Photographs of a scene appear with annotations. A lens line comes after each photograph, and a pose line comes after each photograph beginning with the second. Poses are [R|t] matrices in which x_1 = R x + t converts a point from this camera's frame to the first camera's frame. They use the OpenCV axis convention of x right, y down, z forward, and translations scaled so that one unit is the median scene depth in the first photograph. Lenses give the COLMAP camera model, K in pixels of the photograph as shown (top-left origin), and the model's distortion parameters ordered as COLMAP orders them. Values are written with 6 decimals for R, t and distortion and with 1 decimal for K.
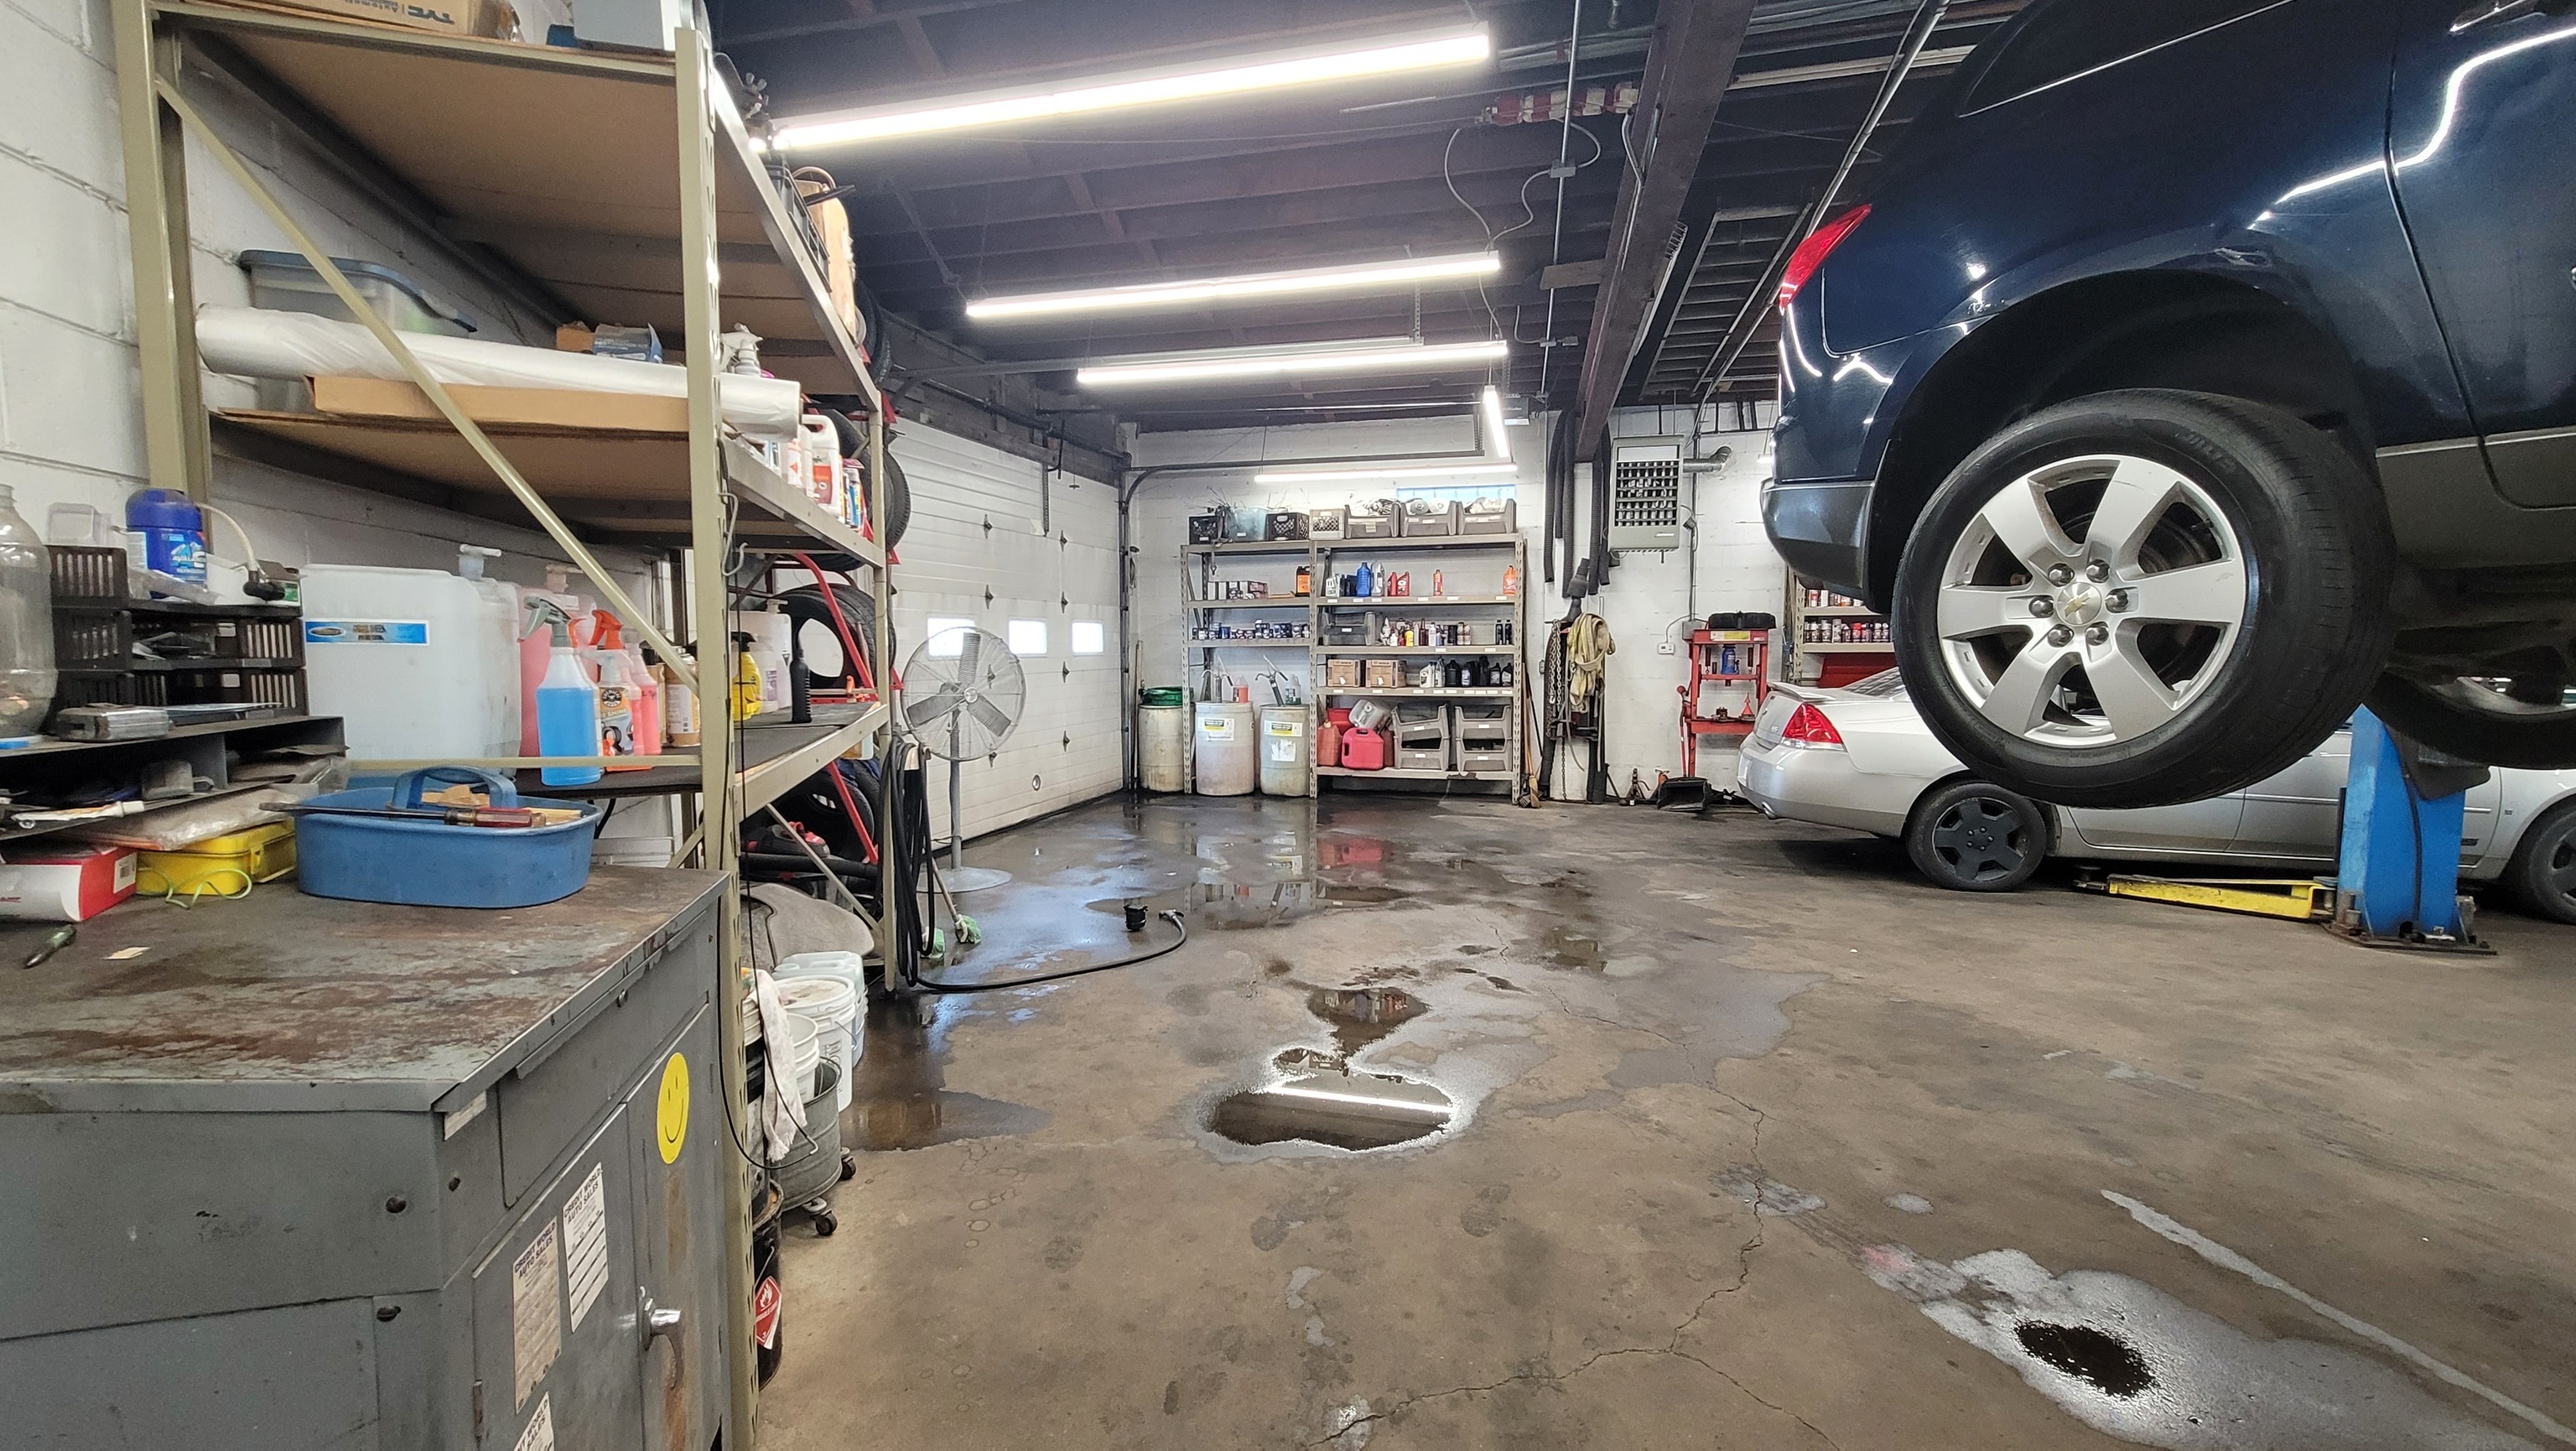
lens RADIAL K [[1053.9, 0, 1286.1], [0, 1053.9, 725.3], [0, 0, 1]] dist [-0.005056, -0.000041]
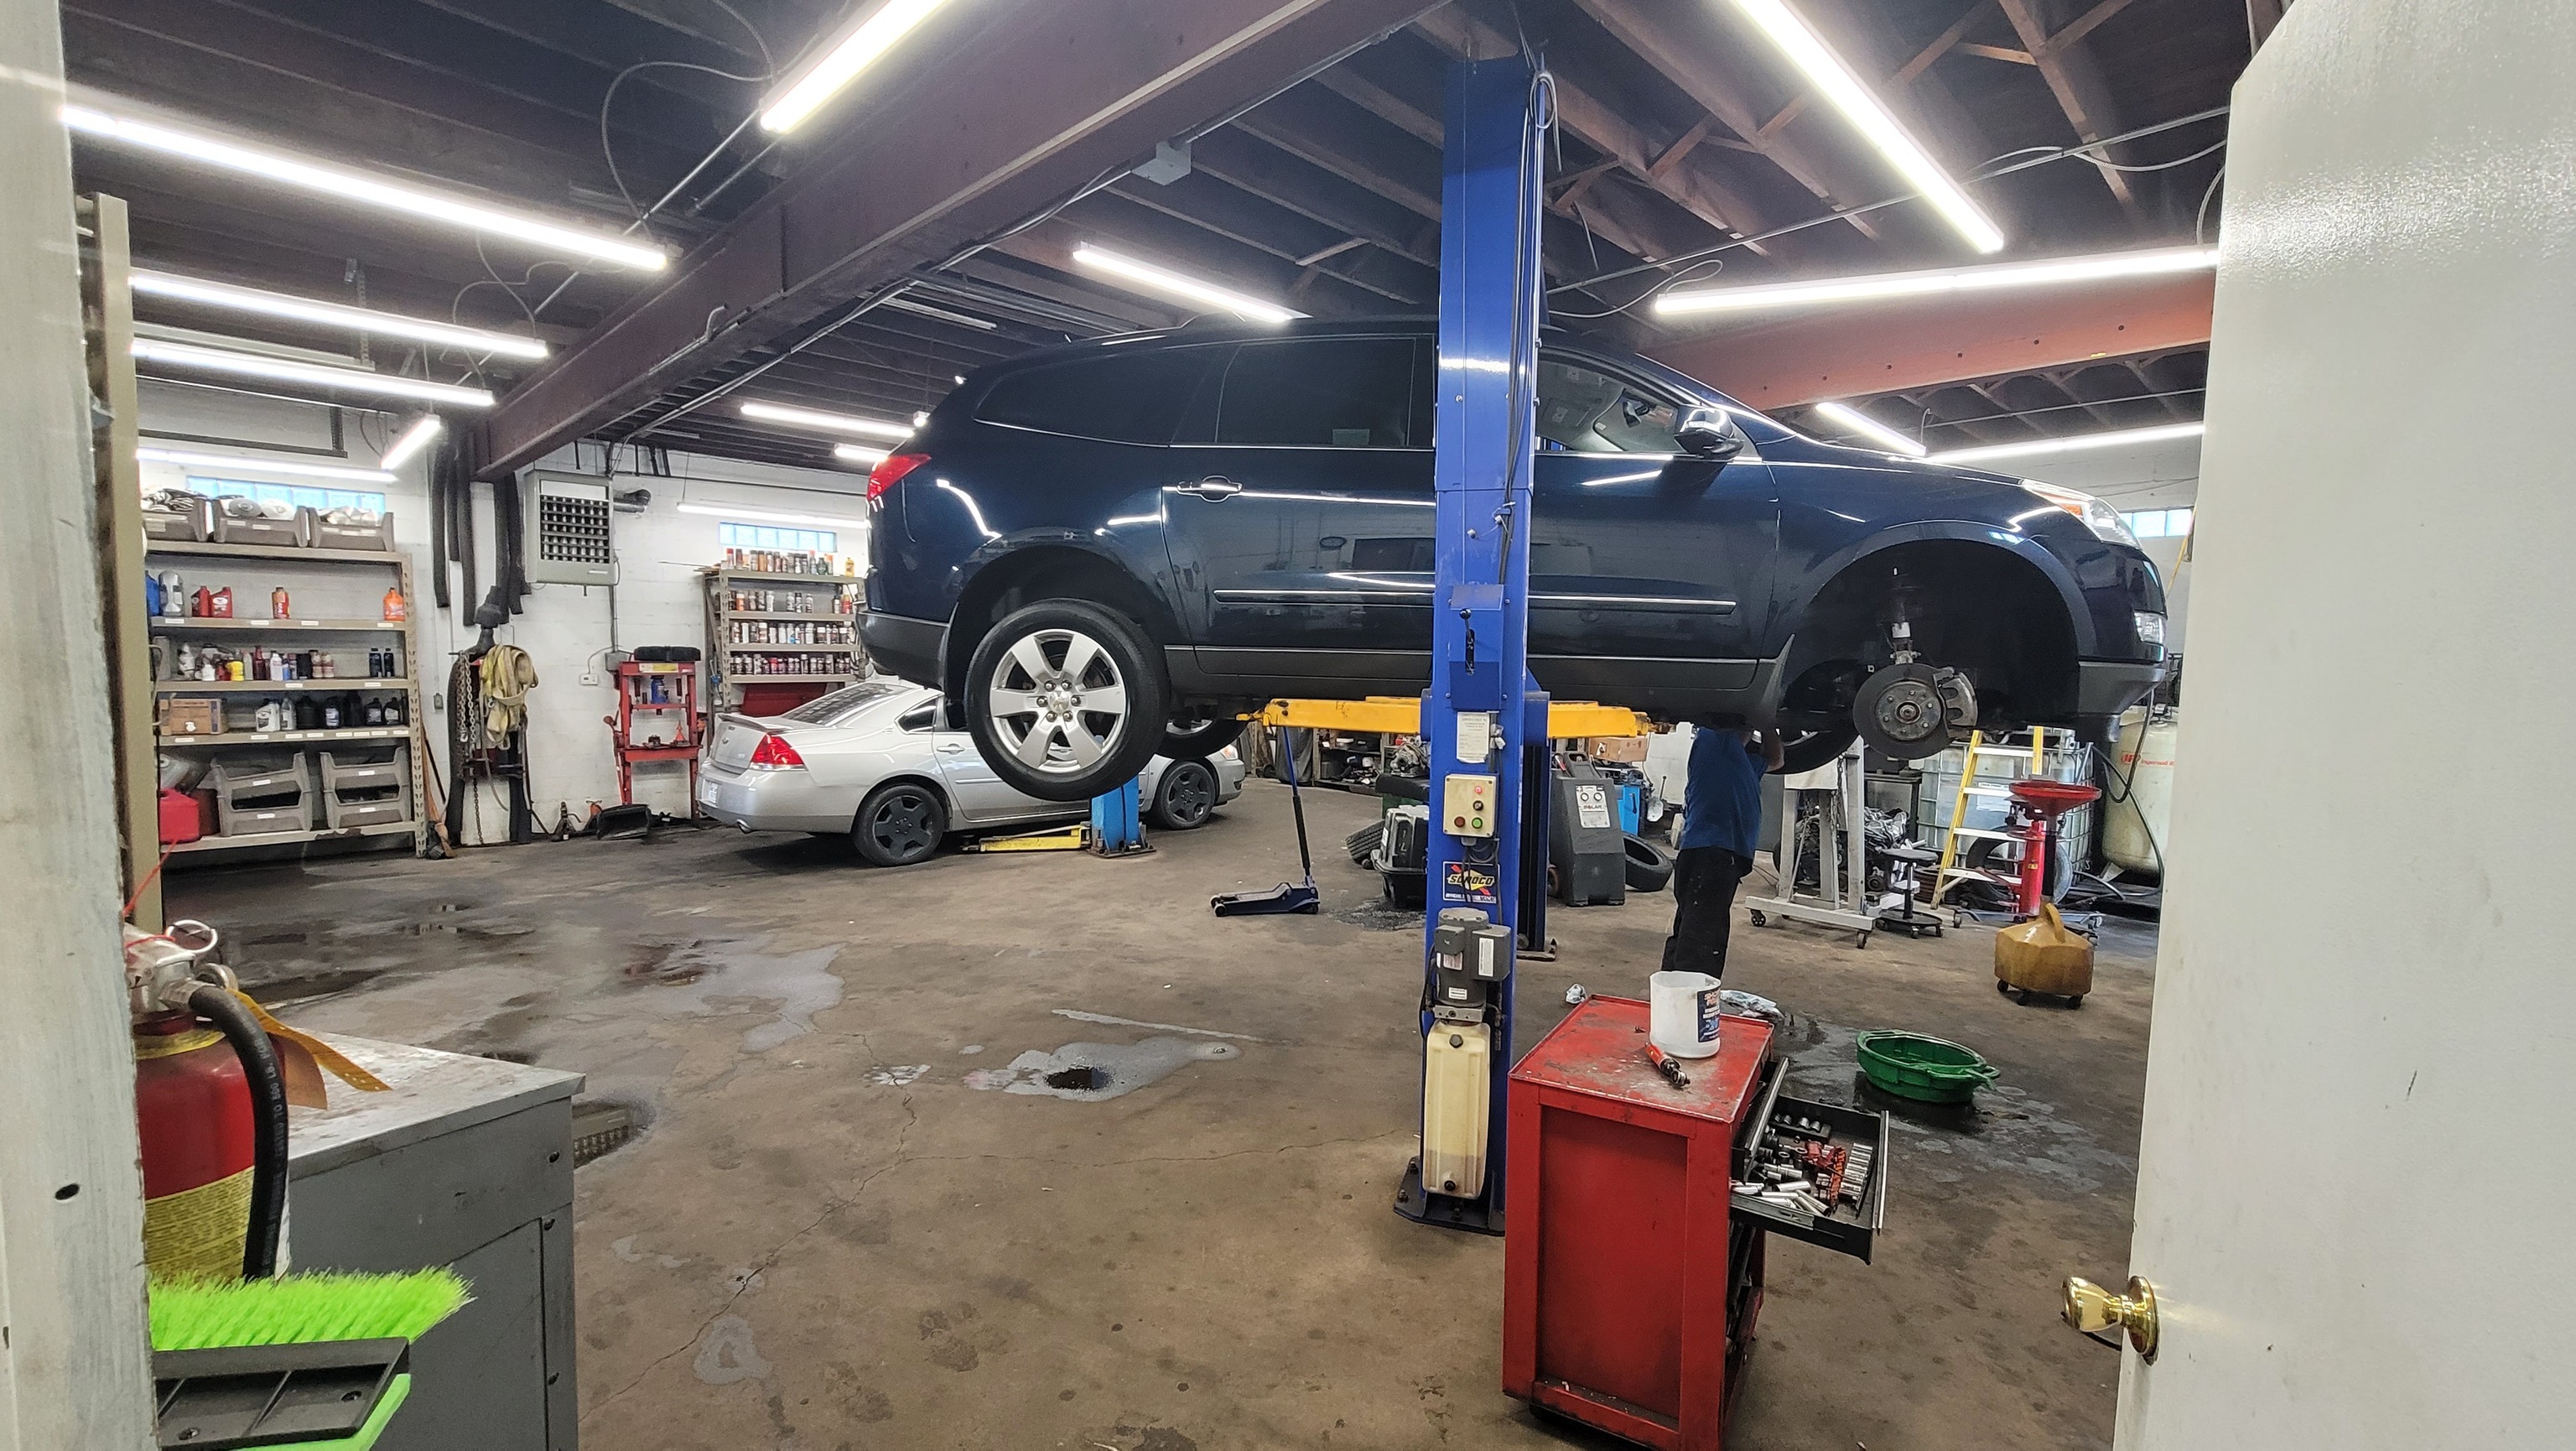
lens RADIAL K [[1053.9, 0, 1277.3], [0, 1053.9, 730.9], [0, 0, 1]] dist [-0.005056, -0.000041]
pose [[0.523126, -0.055573, 0.850441, -0.173703], [0.054046, 0.998026, 0.031972, -0.023768], [-0.850540, 0.029238, 0.525097, -0.095612]]
